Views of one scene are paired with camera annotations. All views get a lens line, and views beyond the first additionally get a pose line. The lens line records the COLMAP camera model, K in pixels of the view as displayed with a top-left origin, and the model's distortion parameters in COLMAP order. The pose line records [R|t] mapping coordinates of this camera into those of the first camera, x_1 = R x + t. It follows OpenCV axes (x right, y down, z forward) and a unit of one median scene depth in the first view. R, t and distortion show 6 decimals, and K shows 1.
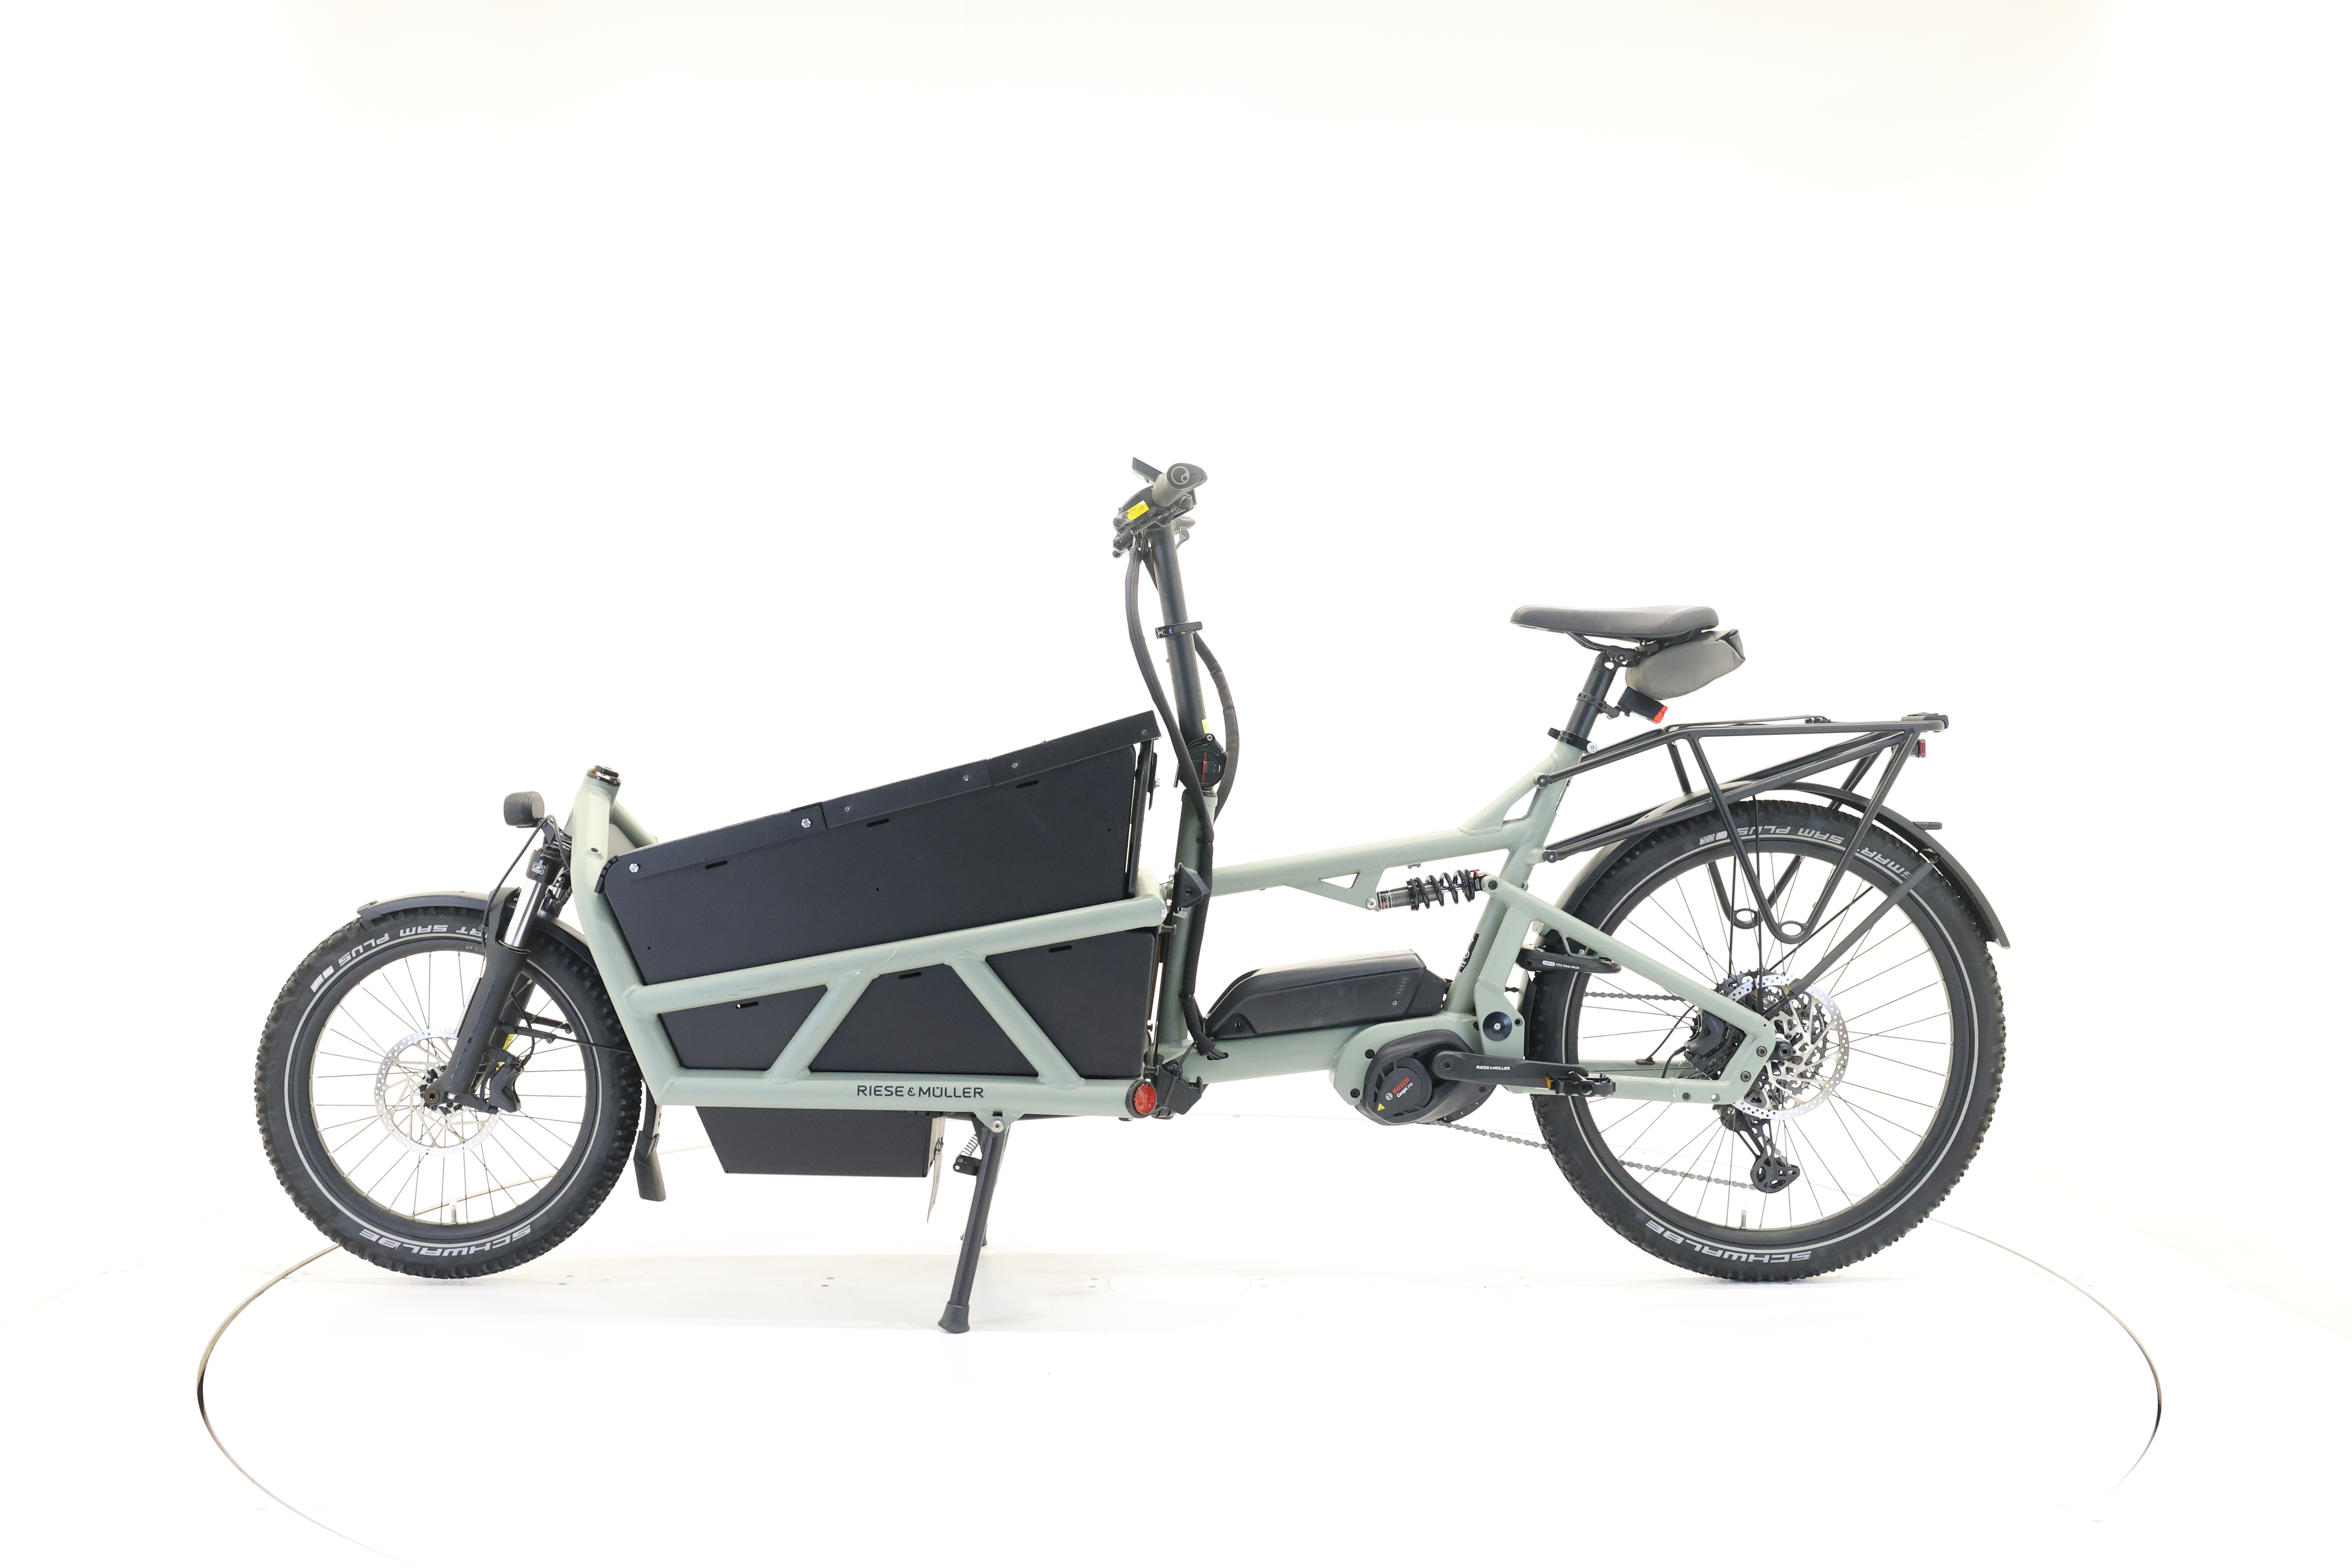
lens RADIAL K [[2158.6, 0, 1128.3], [0, 2158.6, 787.9], [0, 0, 1]] dist [0.000301, 0.000764]
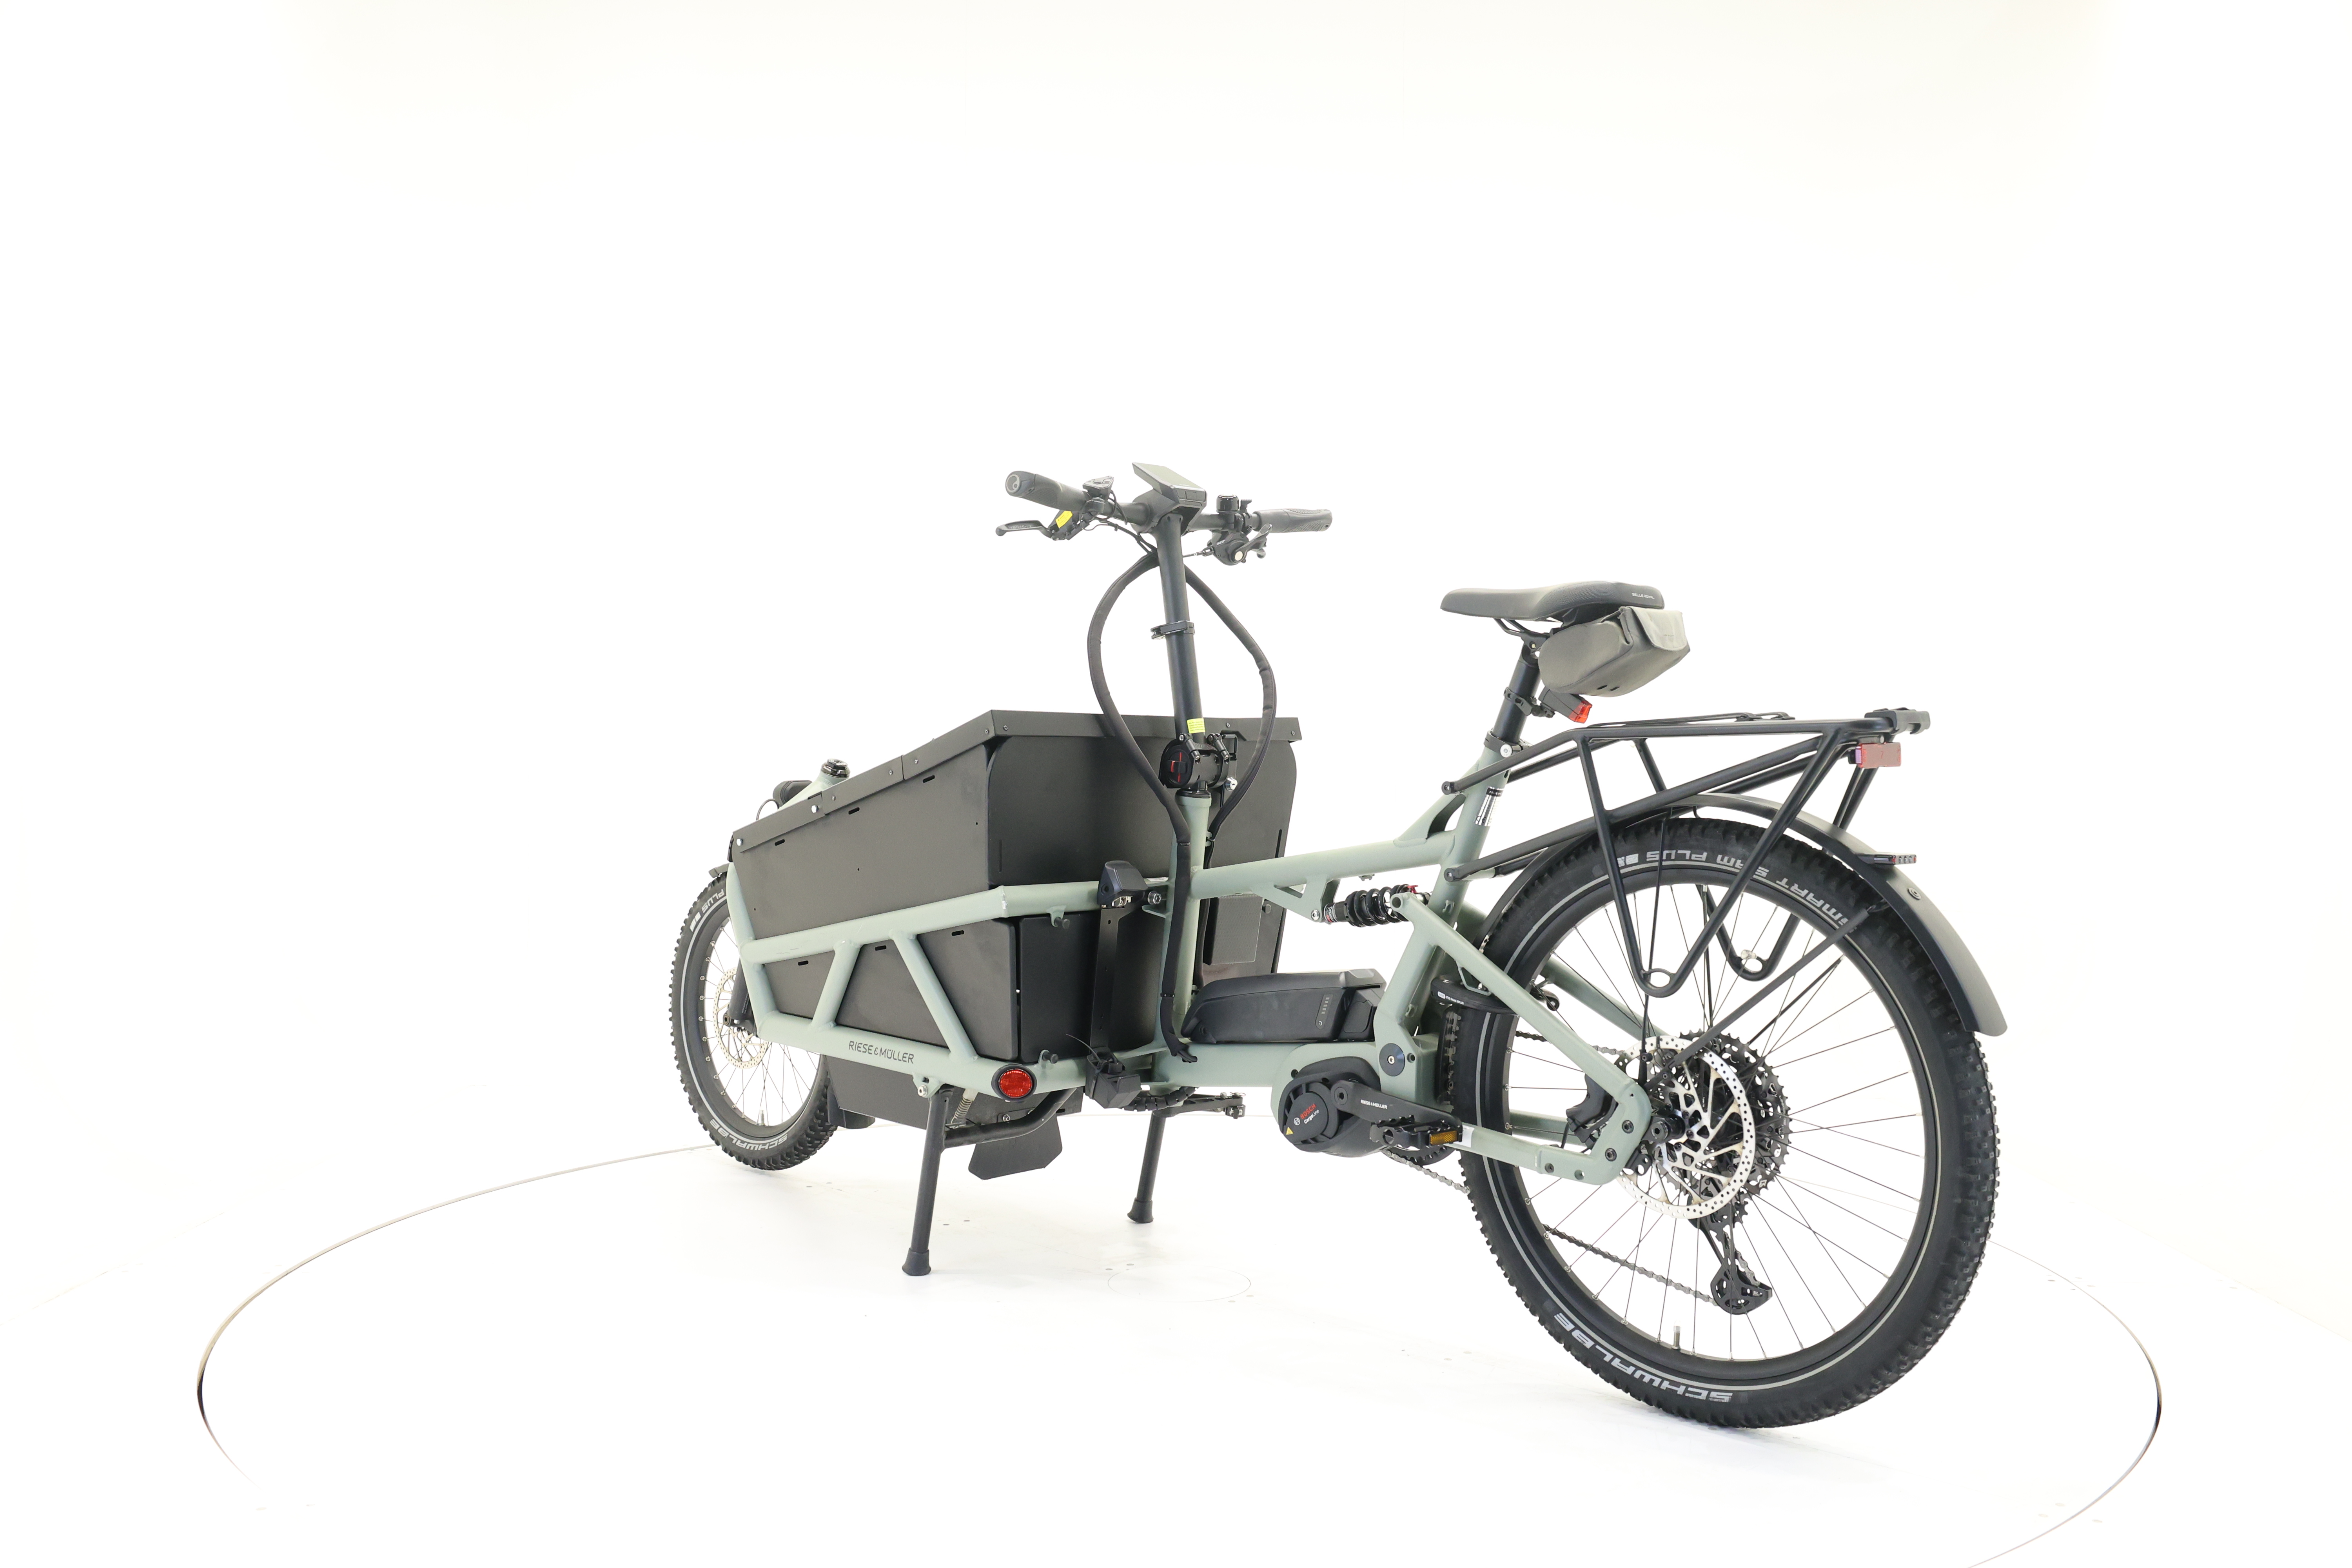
lens RADIAL K [[2158.6, 0, 1128.3], [0, 2158.6, 787.9], [0, 0, 1]] dist [0.000301, 0.000764]
pose [[0.695467, 0.024442, -0.718142, 0.723166], [-0.023552, 0.999660, 0.011215, -0.009426], [0.718172, 0.009114, 0.695806, 0.292790]]
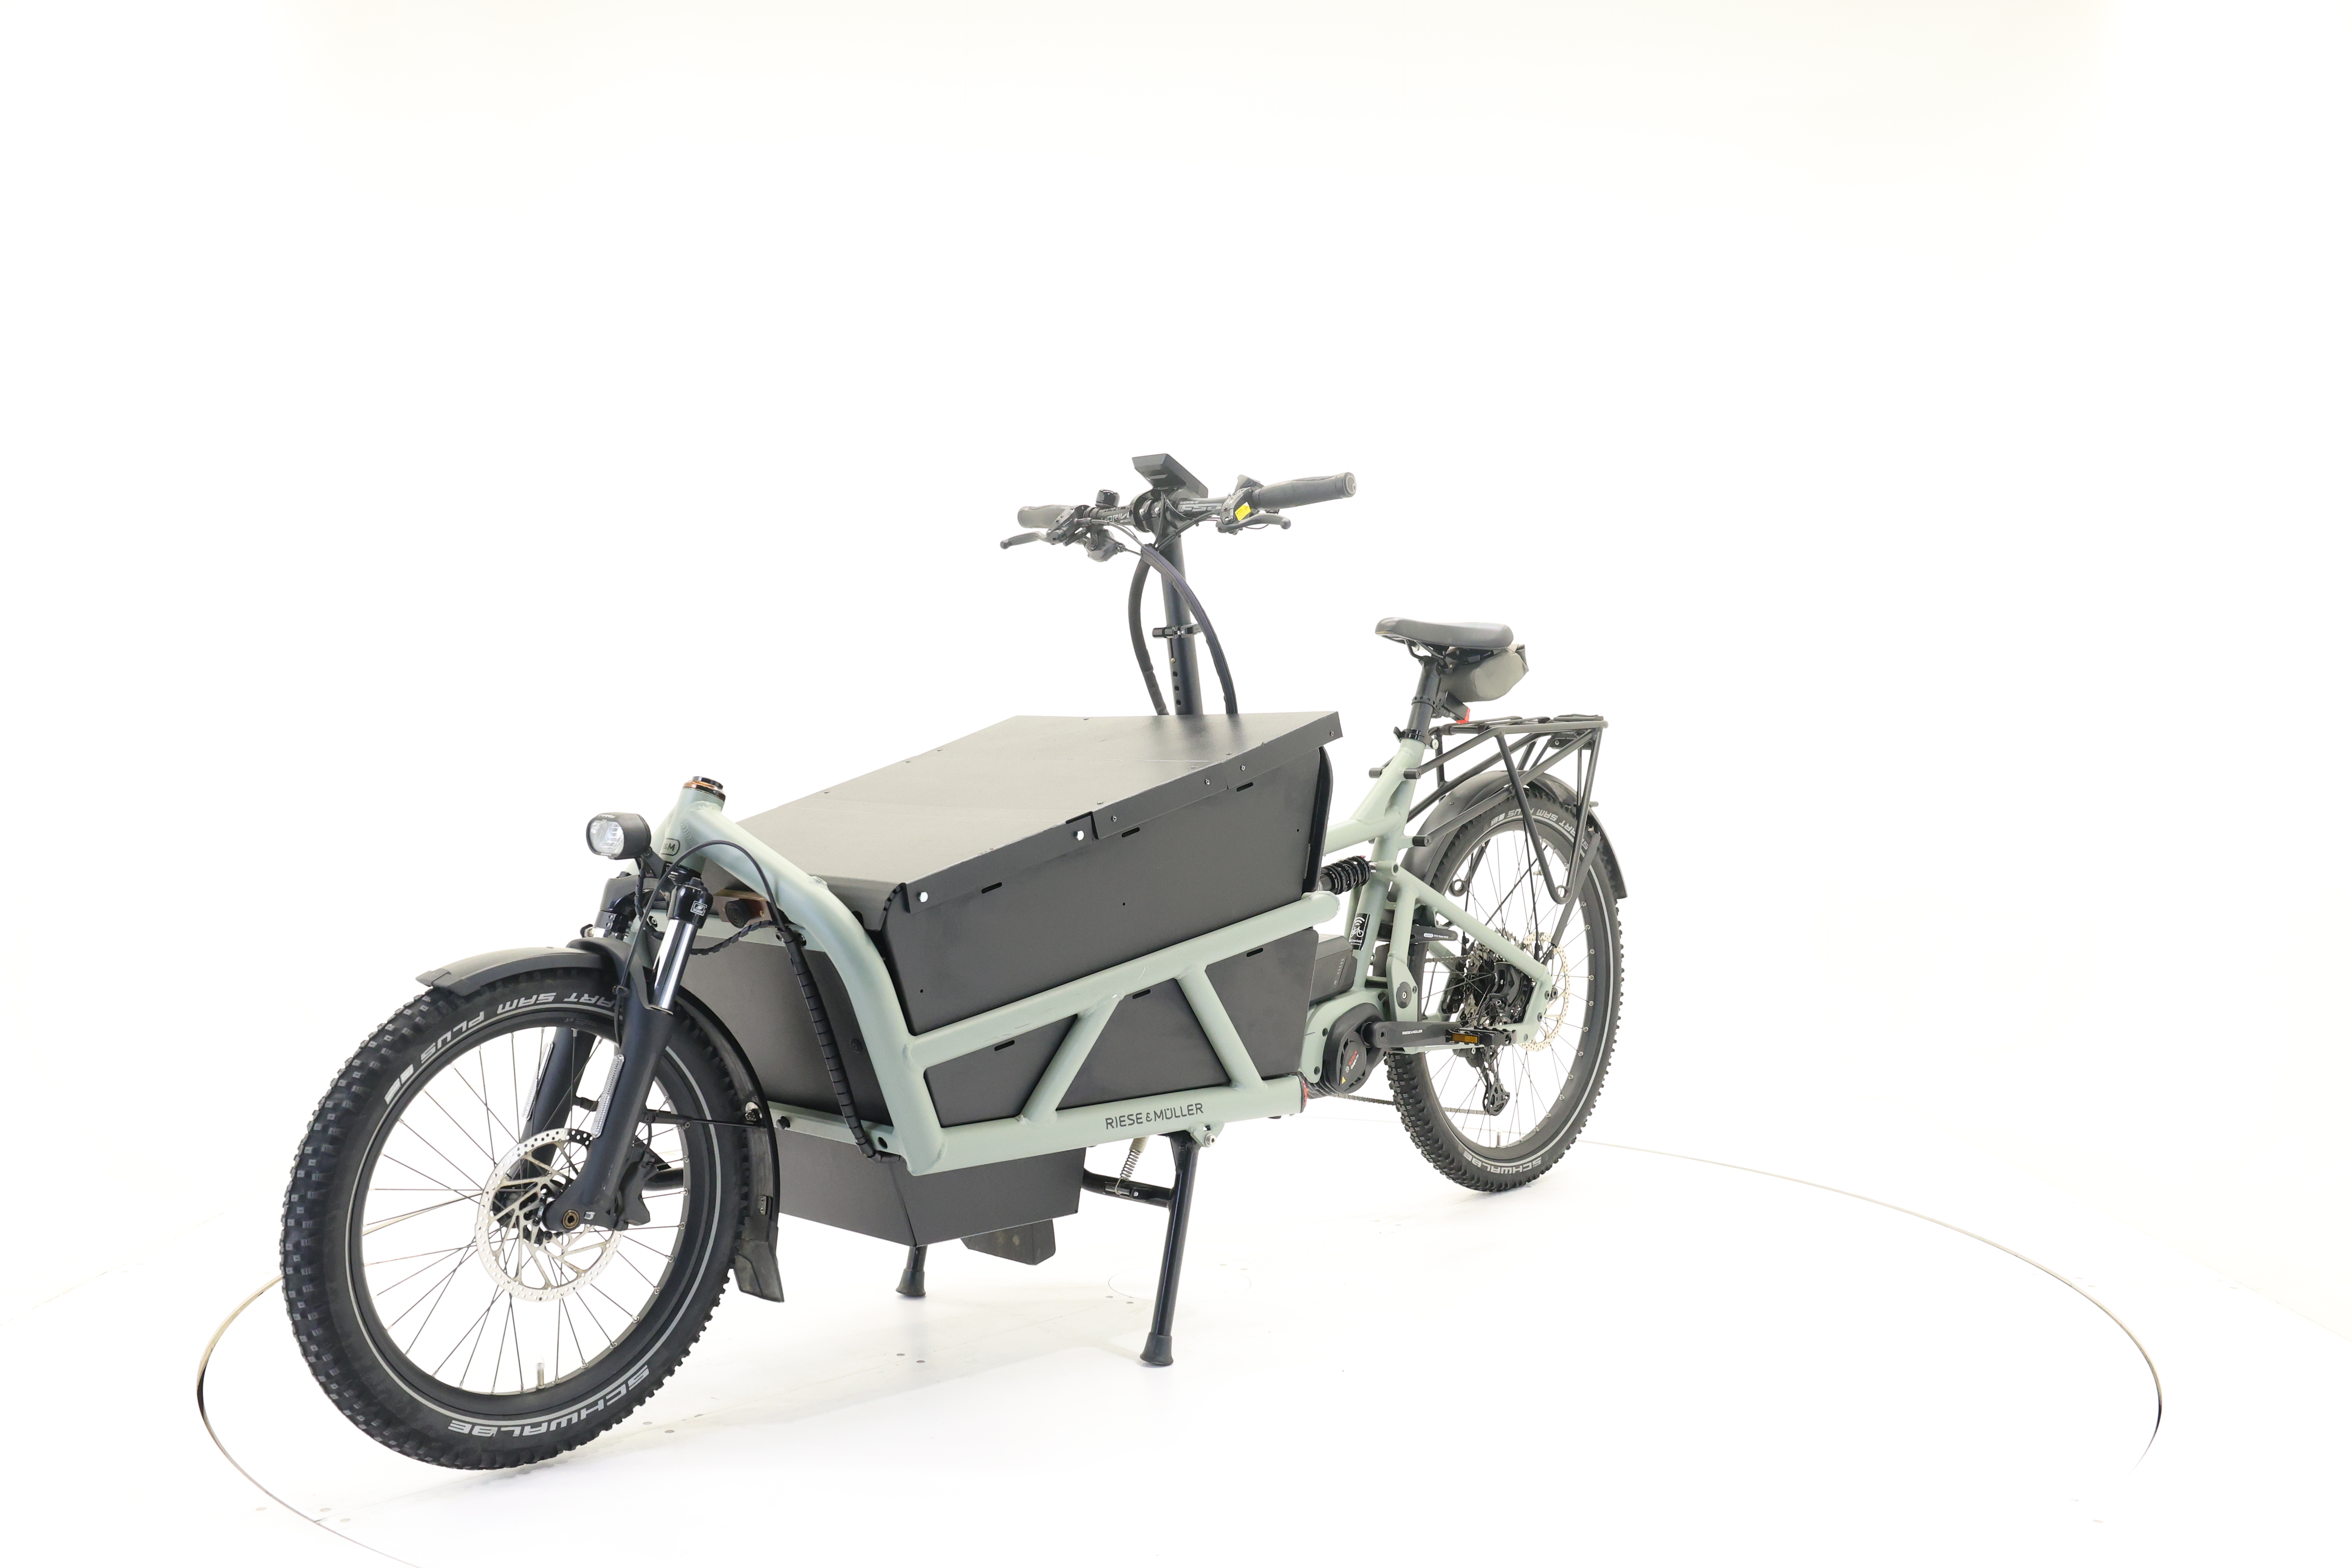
lens RADIAL K [[2158.6, 0, 1128.3], [0, 2158.6, 787.9], [0, 0, 1]] dist [0.000301, 0.000764]
pose [[0.685494, -0.023718, 0.727692, -0.723365], [0.024241, 0.999659, 0.009746, -0.010636], [-0.727675, 0.010959, 0.685835, 0.332293]]
